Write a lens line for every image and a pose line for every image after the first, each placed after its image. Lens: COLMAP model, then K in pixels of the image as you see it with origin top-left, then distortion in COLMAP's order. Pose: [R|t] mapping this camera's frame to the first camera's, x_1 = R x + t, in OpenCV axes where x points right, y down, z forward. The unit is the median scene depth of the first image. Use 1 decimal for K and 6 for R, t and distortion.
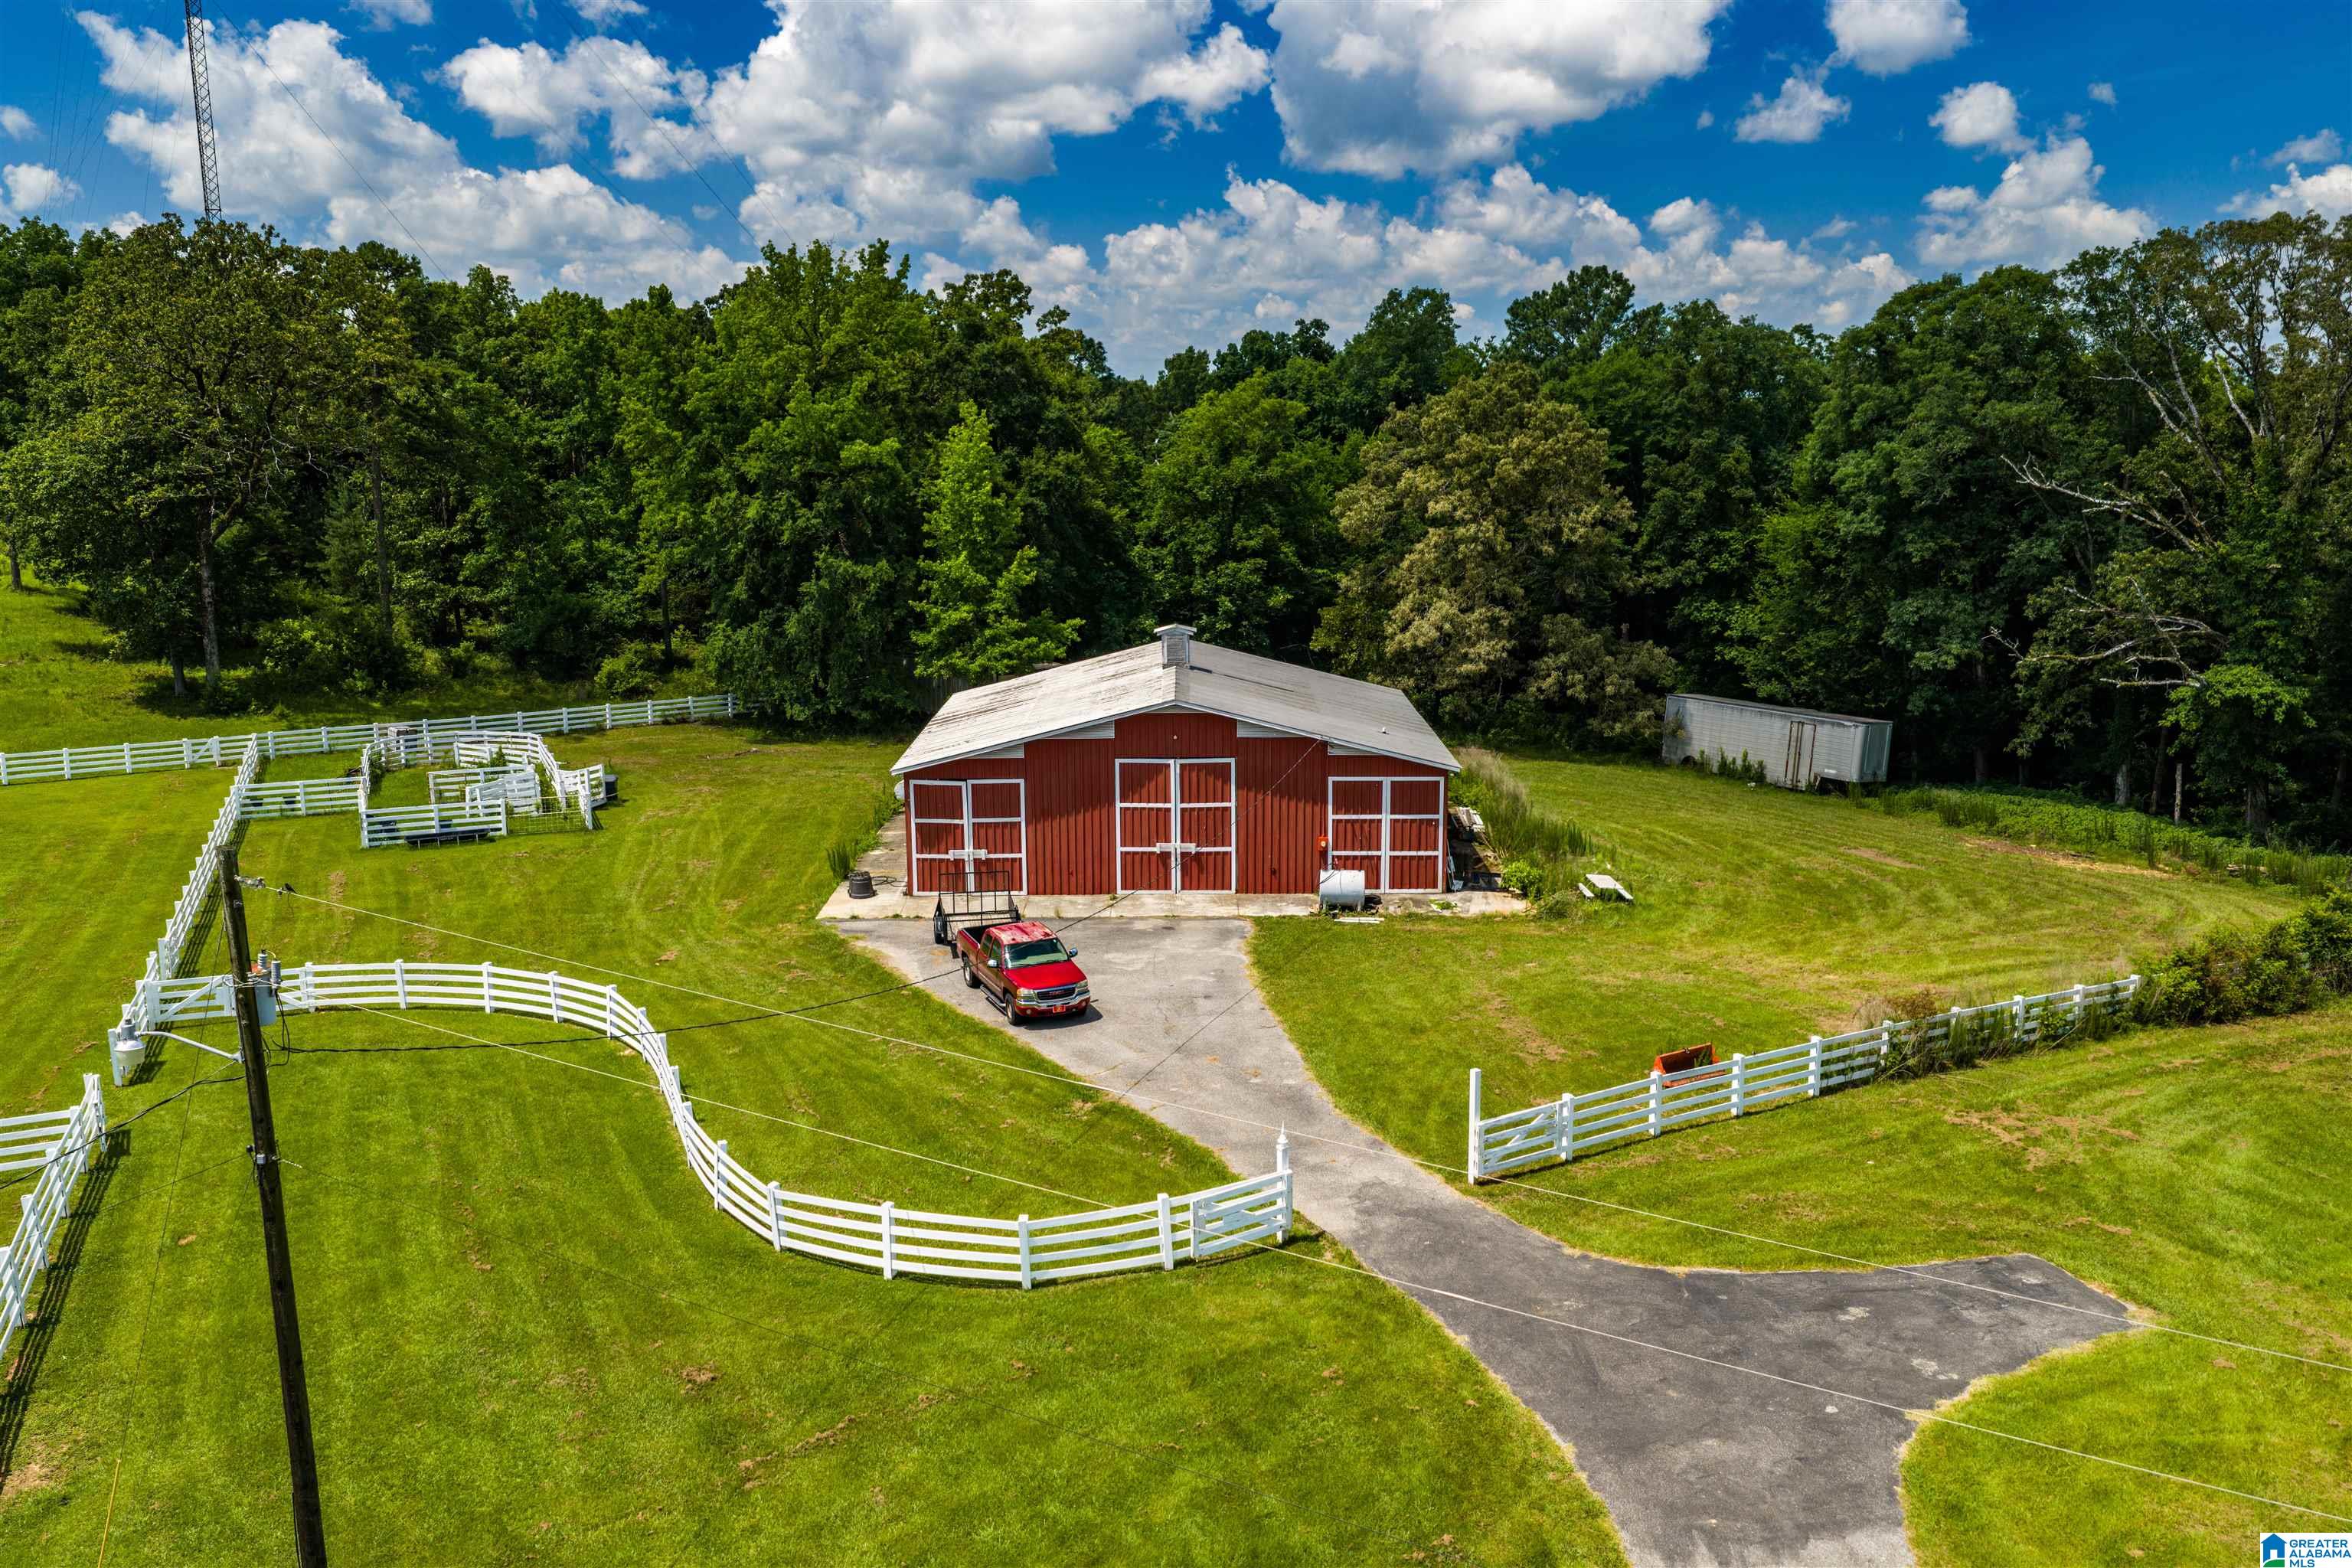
lens RADIAL K [[1944.8, 0, 1174.5], [0, 1944.8, 793.0], [0, 0, 1]] dist [0.025807, -0.044706]
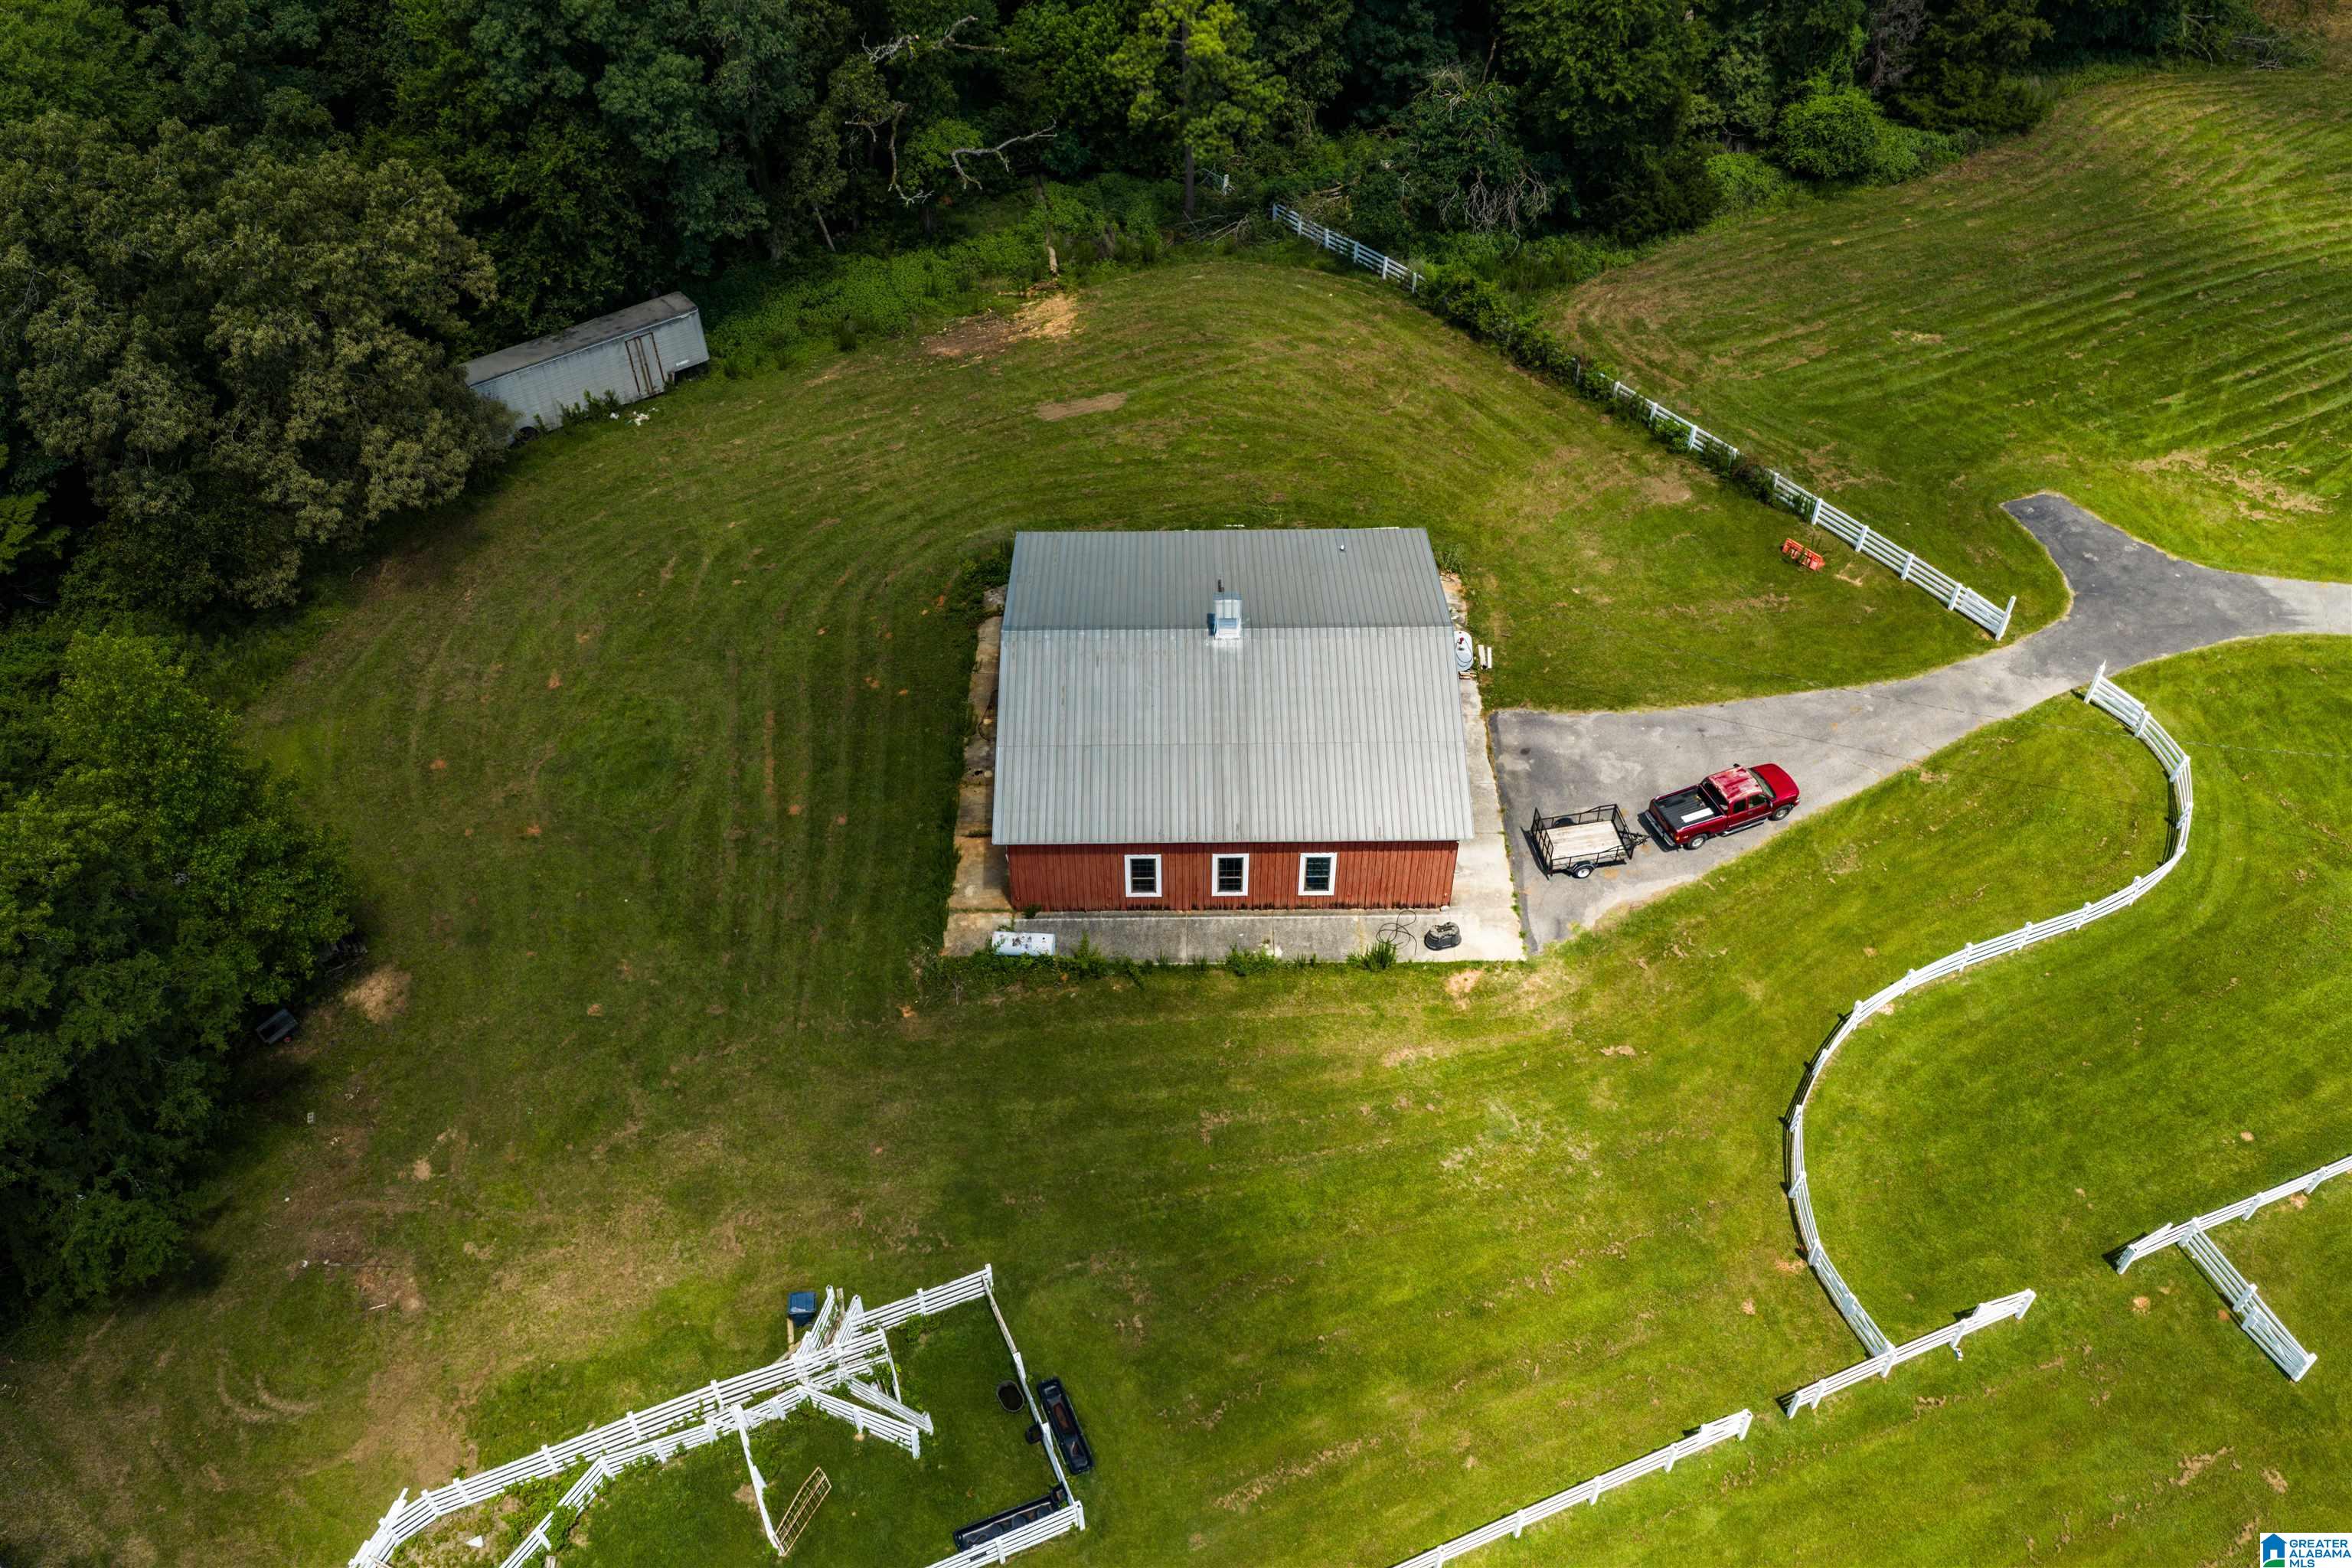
lens RADIAL K [[1944.8, 0, 1174.5], [0, 1944.8, 793.0], [0, 0, 1]] dist [0.025807, -0.044706]
pose [[-0.012925, -0.705678, 0.708415, -0.579126], [0.197232, 0.692756, 0.693678, -0.531162], [-0.980272, 0.148688, 0.130228, 0.635852]]
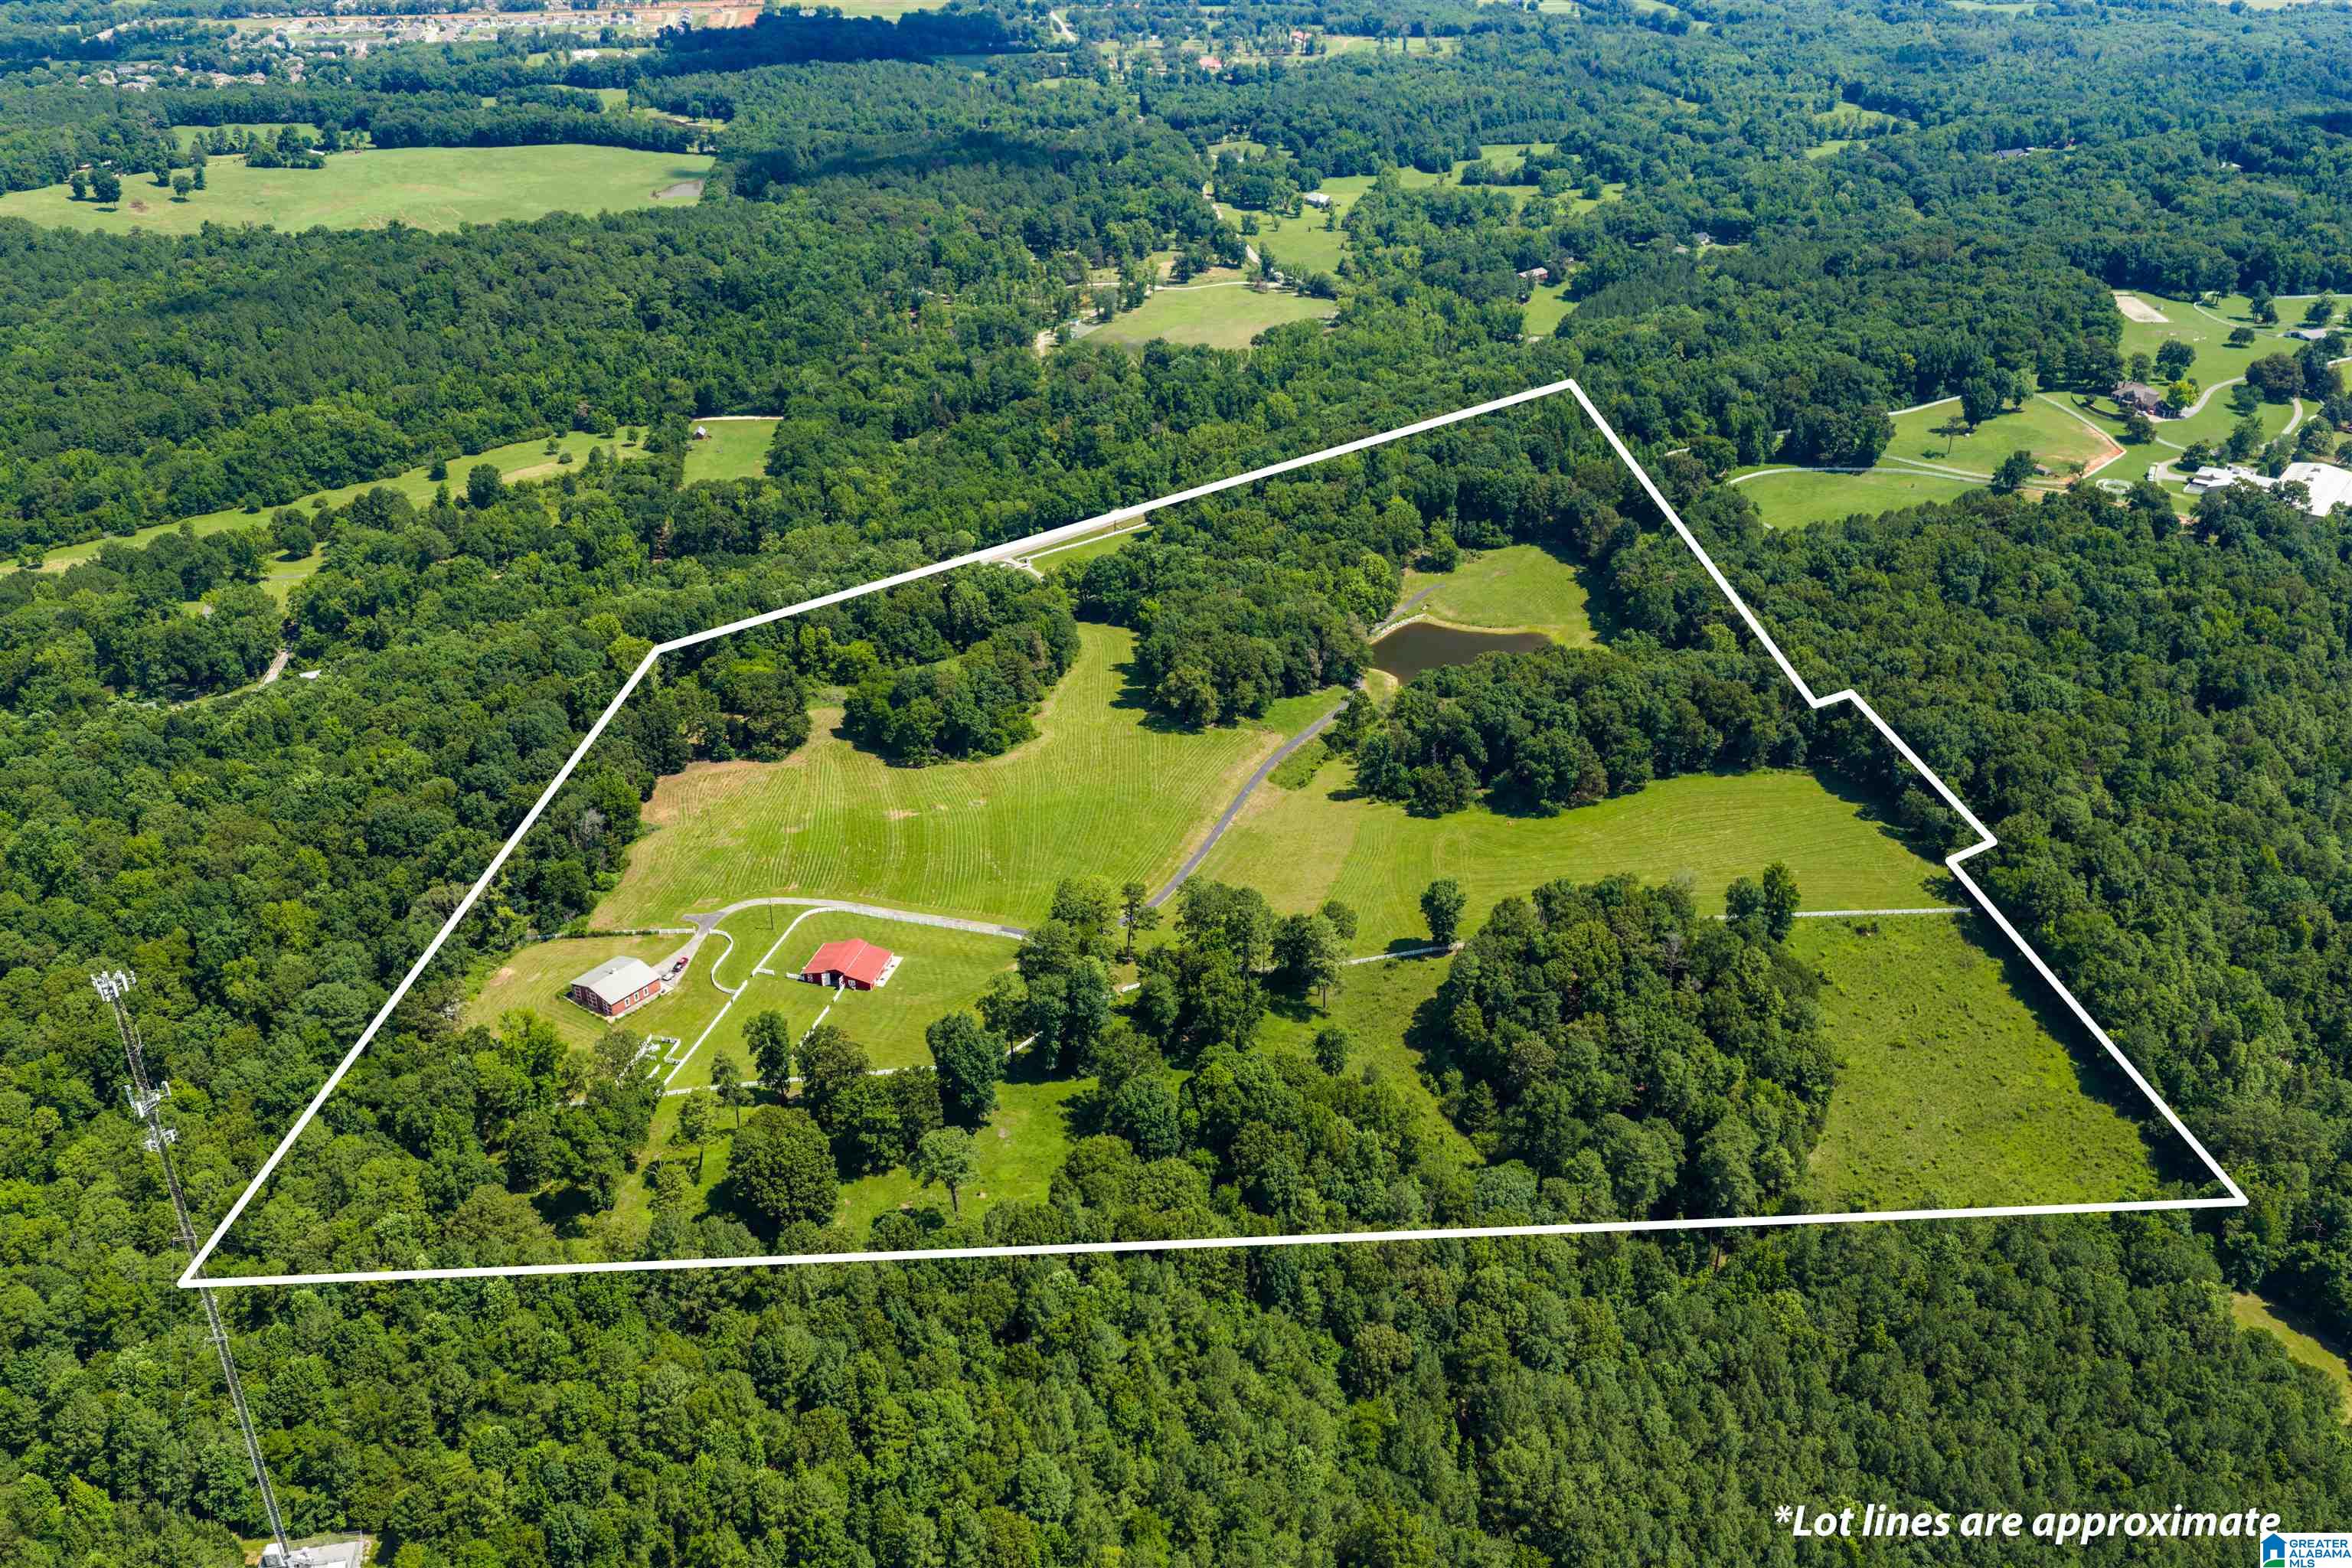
lens RADIAL K [[1944.8, 0, 1174.5], [0, 1944.8, 793.0], [0, 0, 1]] dist [0.025807, -0.044706]
pose [[-0.805803, -0.268439, 0.527846, -4.007015], [0.121352, 0.797586, 0.590872, -3.479584], [-0.579616, 0.540182, -0.610122, 2.851698]]
